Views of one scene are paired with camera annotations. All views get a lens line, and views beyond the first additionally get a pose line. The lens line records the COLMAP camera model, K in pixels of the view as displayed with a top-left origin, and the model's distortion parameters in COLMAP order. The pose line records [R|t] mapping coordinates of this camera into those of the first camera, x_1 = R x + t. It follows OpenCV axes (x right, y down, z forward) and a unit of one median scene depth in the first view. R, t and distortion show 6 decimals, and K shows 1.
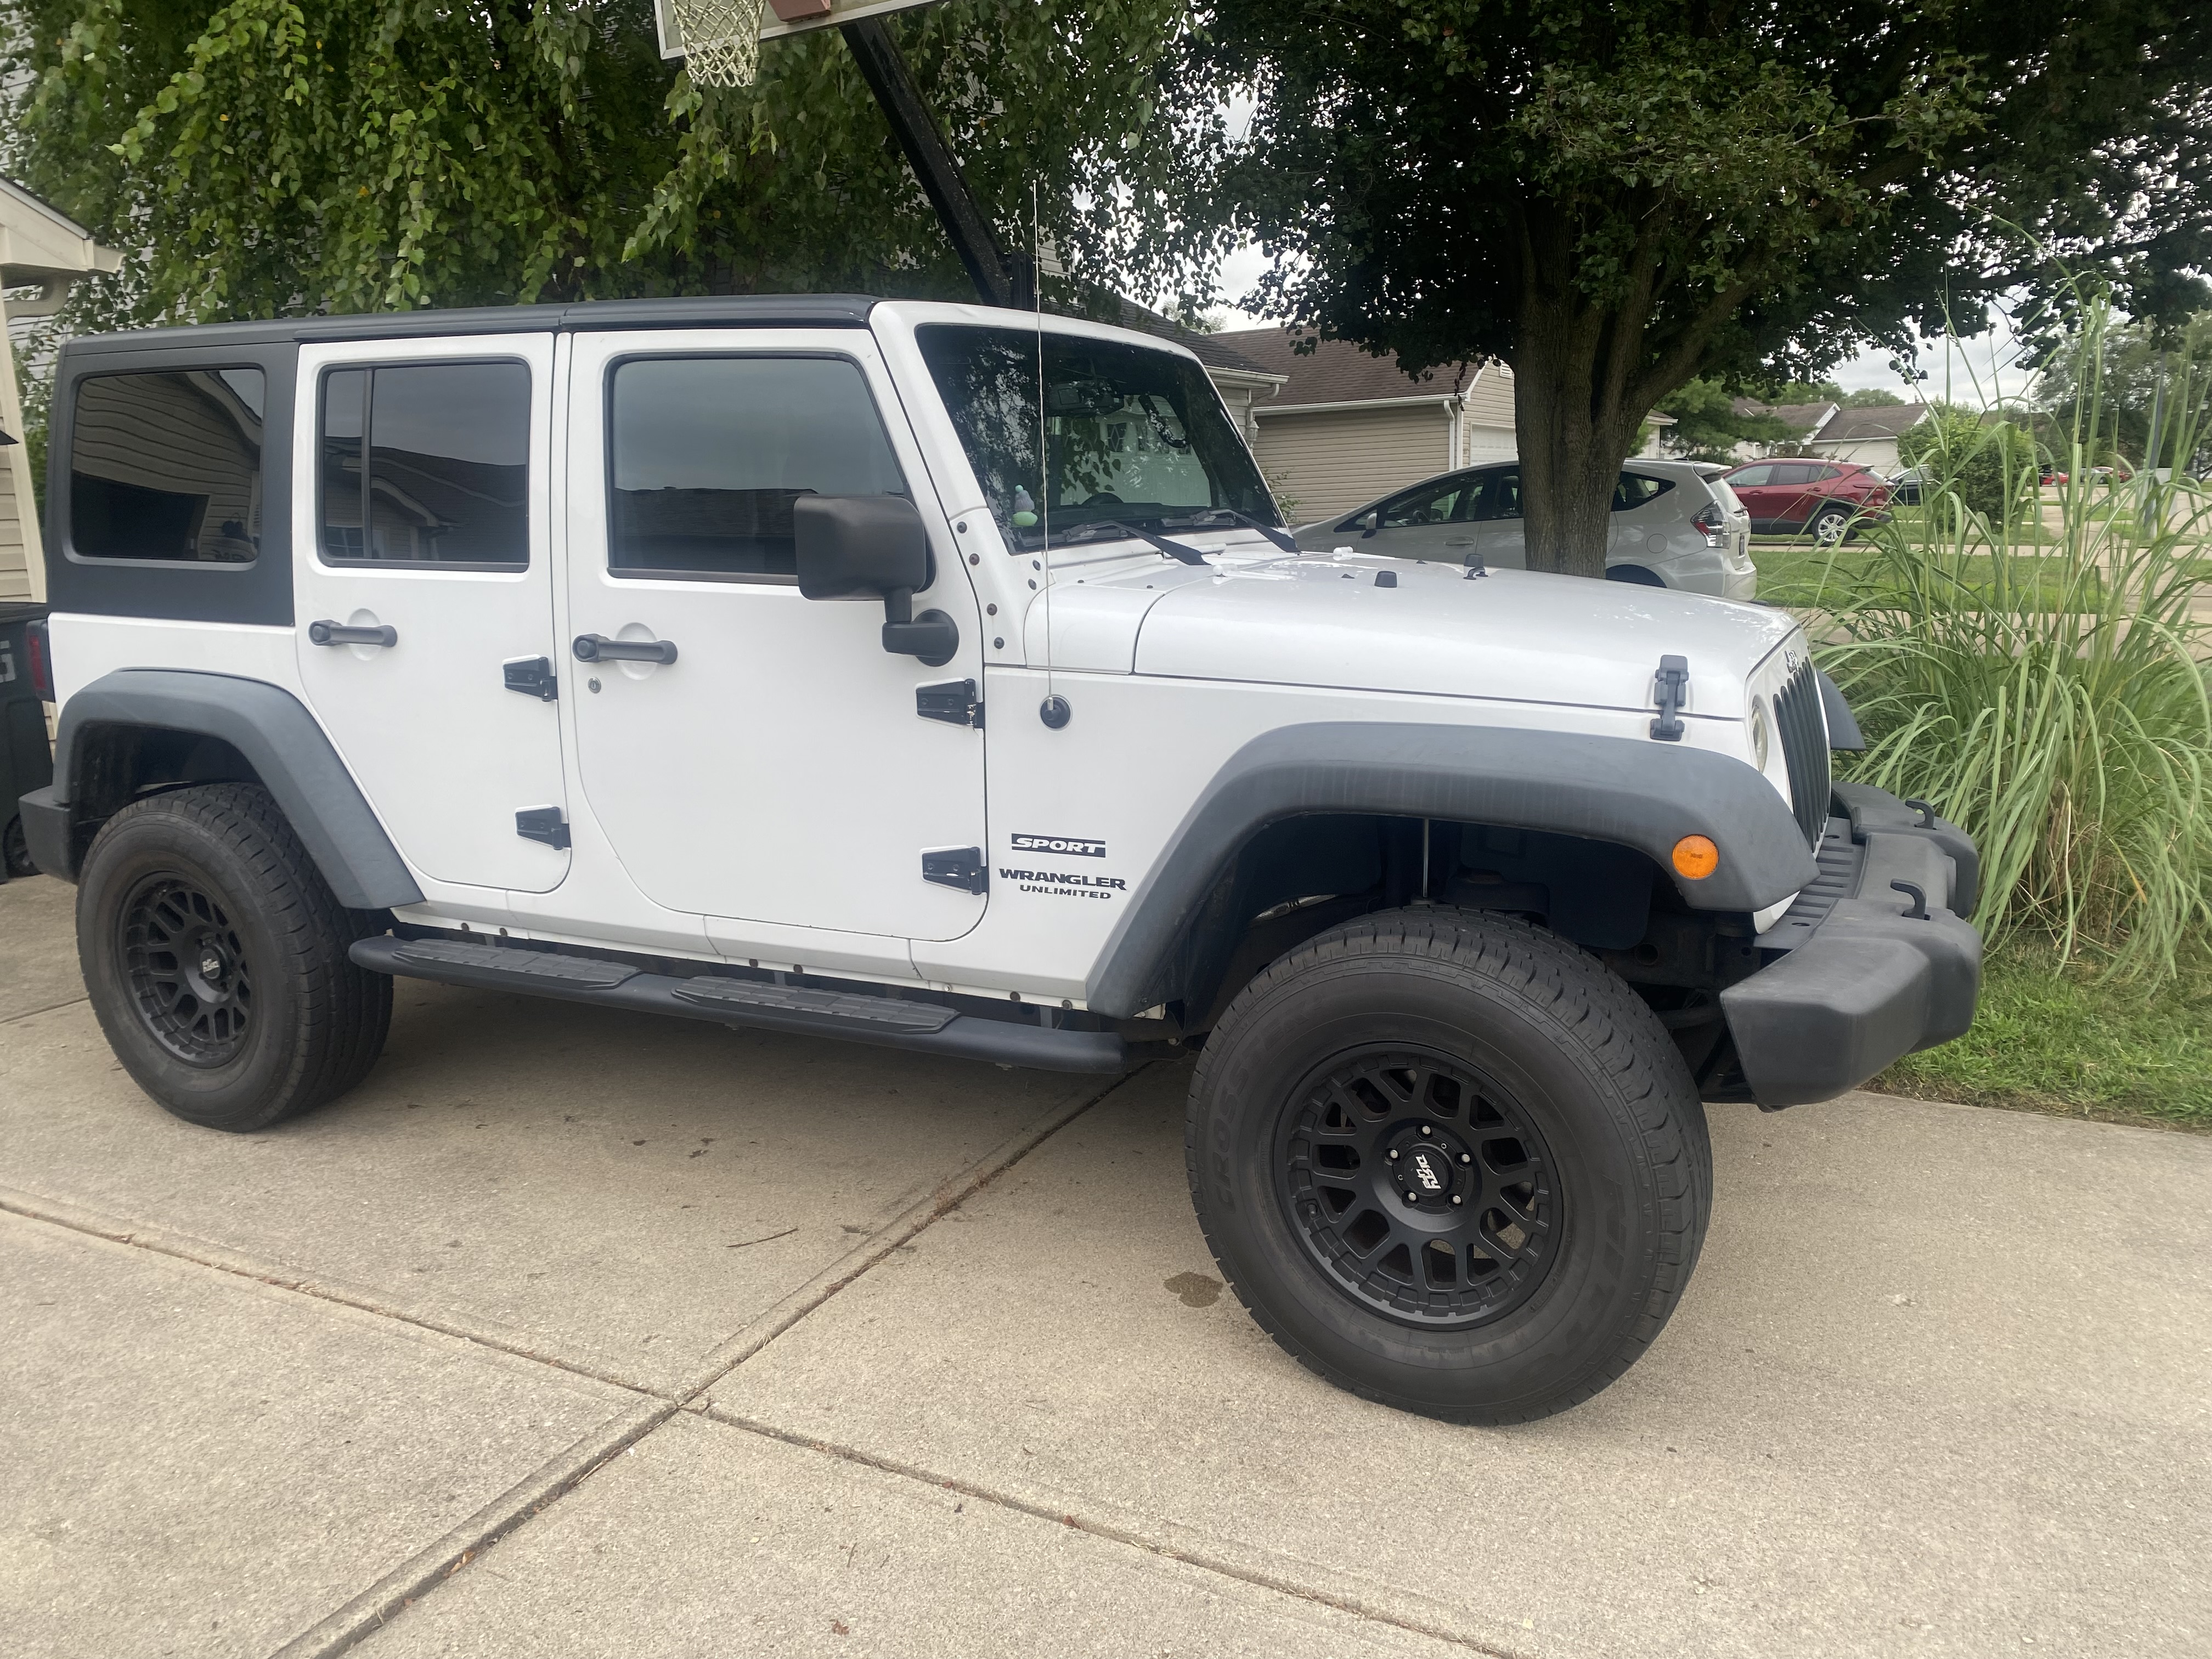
lens RADIAL K [[1686.0, 0, 1097.8], [0, 1686.0, 841.1], [0, 0, 1]] dist [0.010510, 0.007823]
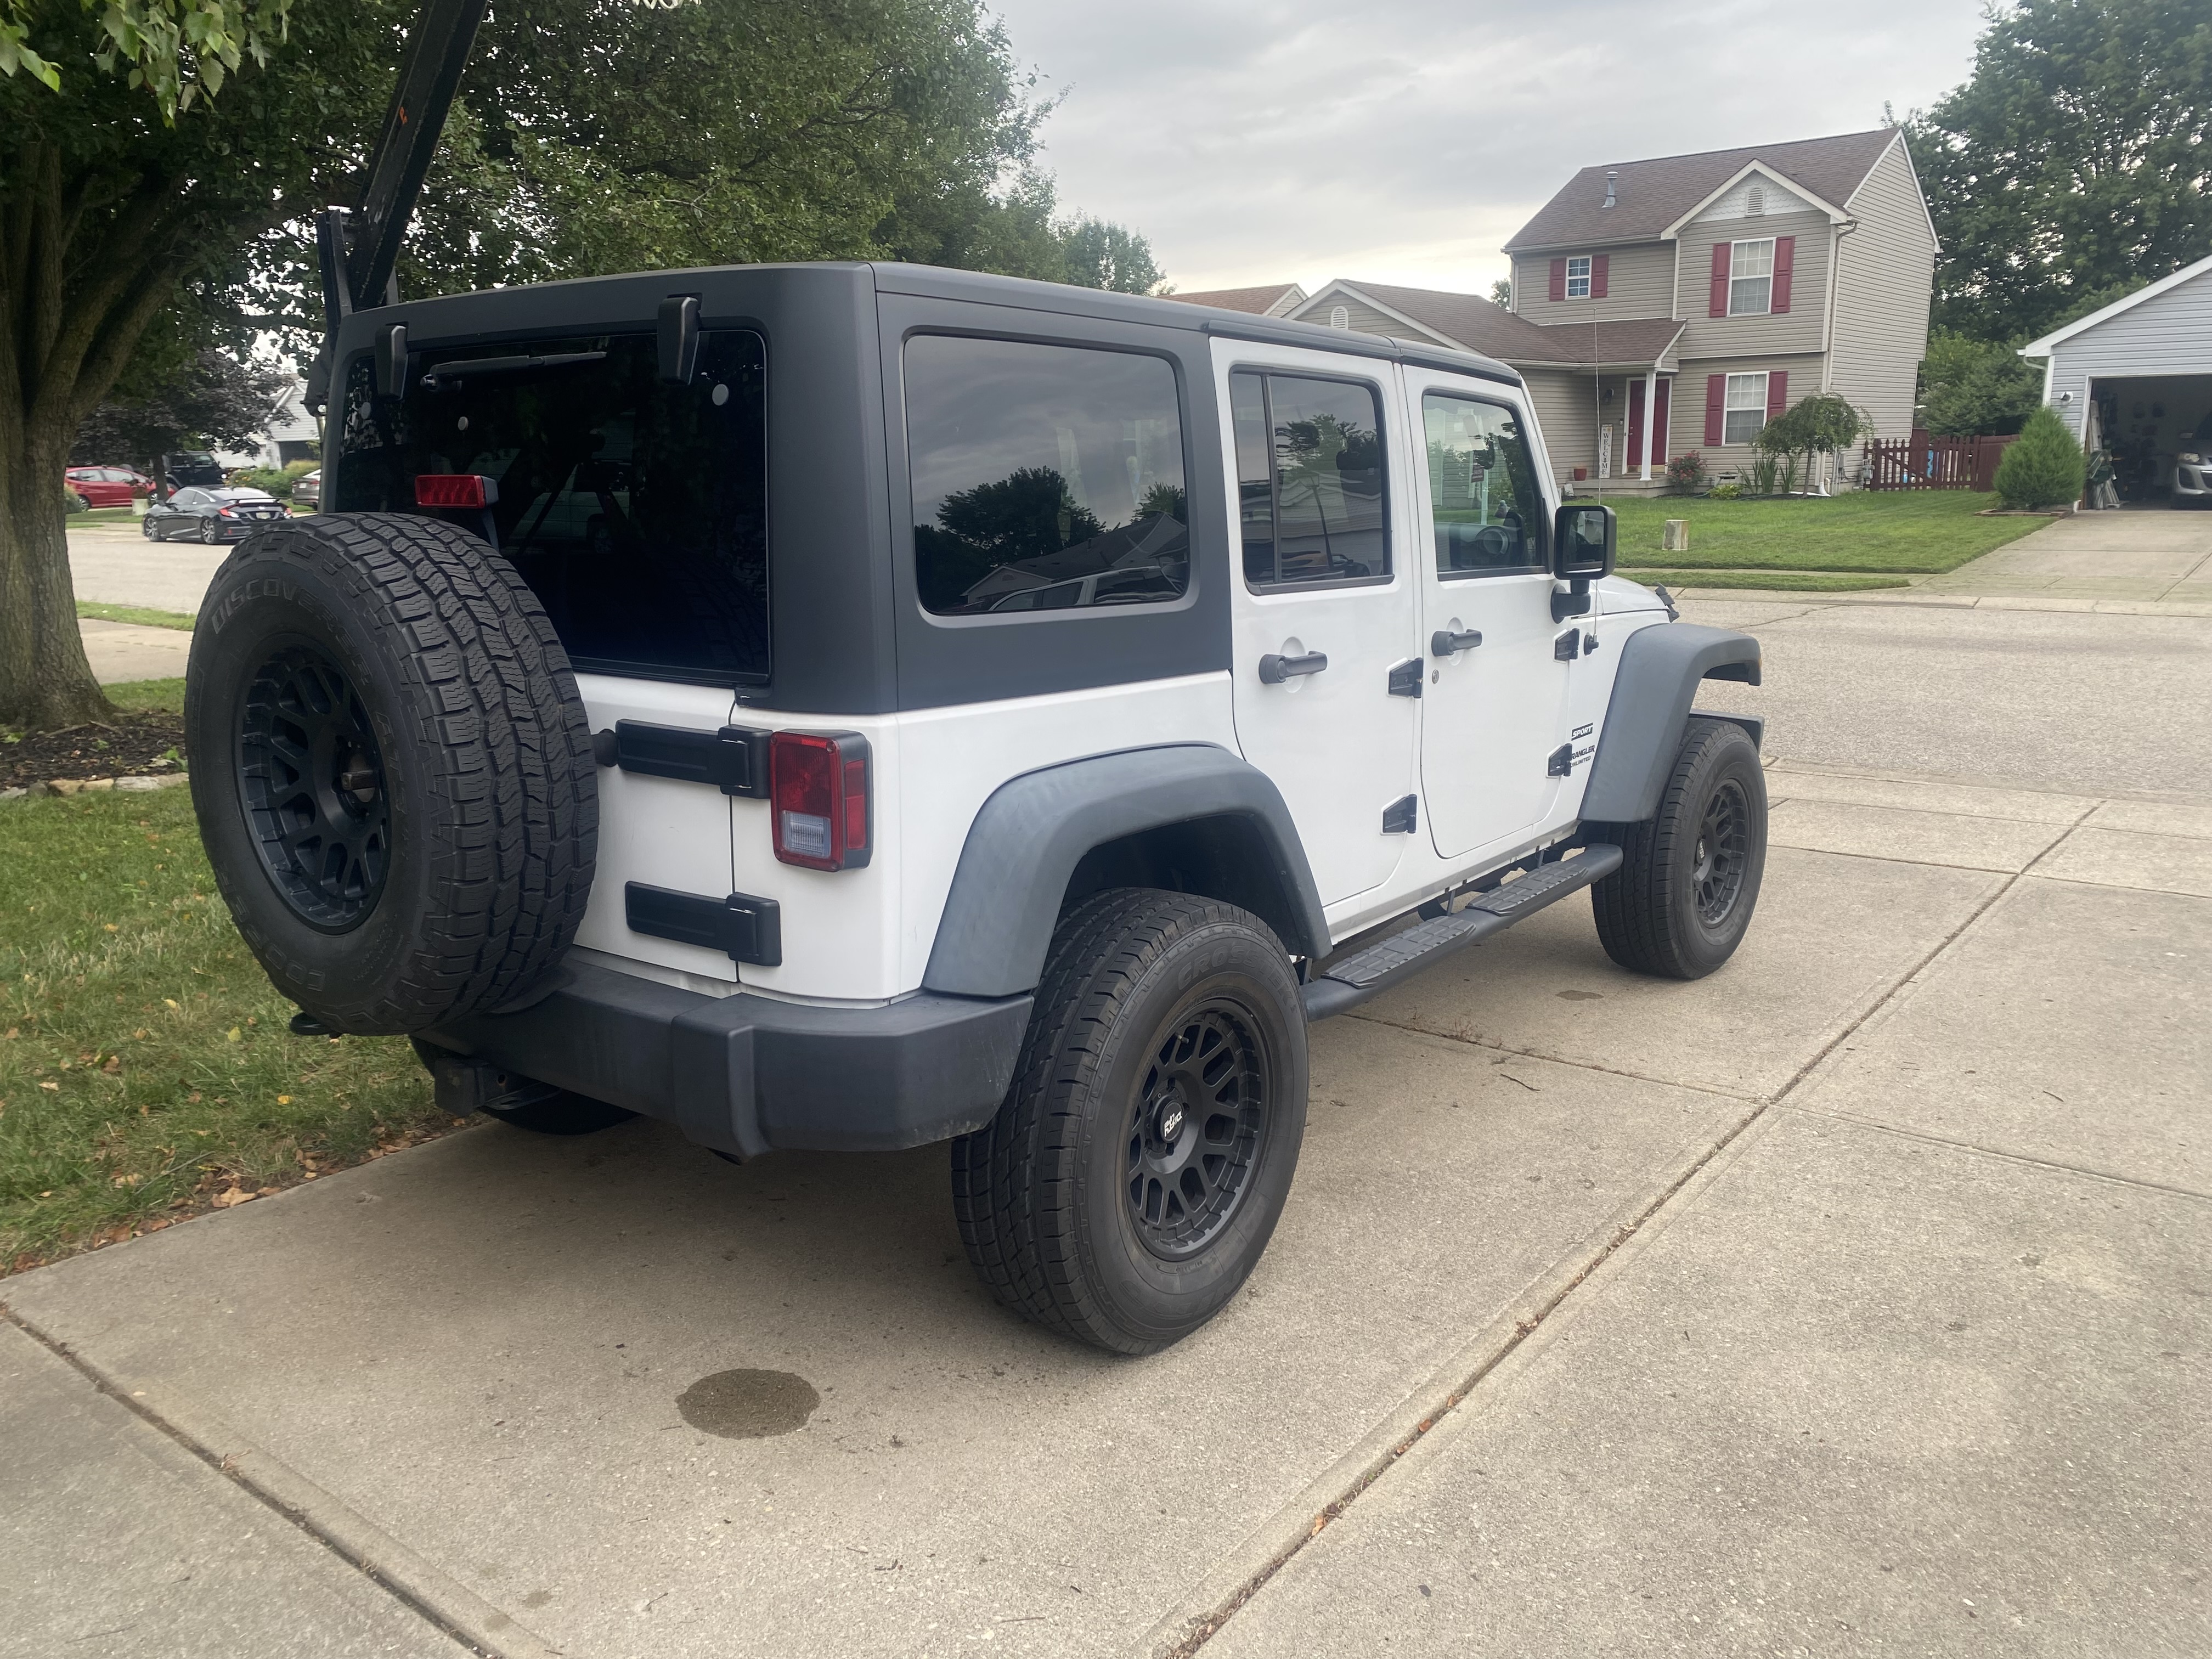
lens RADIAL K [[1686.0, 0, 1099.9], [0, 1686.0, 820.6], [0, 0, 1]] dist [0.010510, 0.007823]
pose [[0.196223, -0.187203, 0.962524, -1.438392], [0.207488, 0.967306, 0.145834, -0.208465], [-0.958355, 0.171096, 0.228650, 0.962288]]
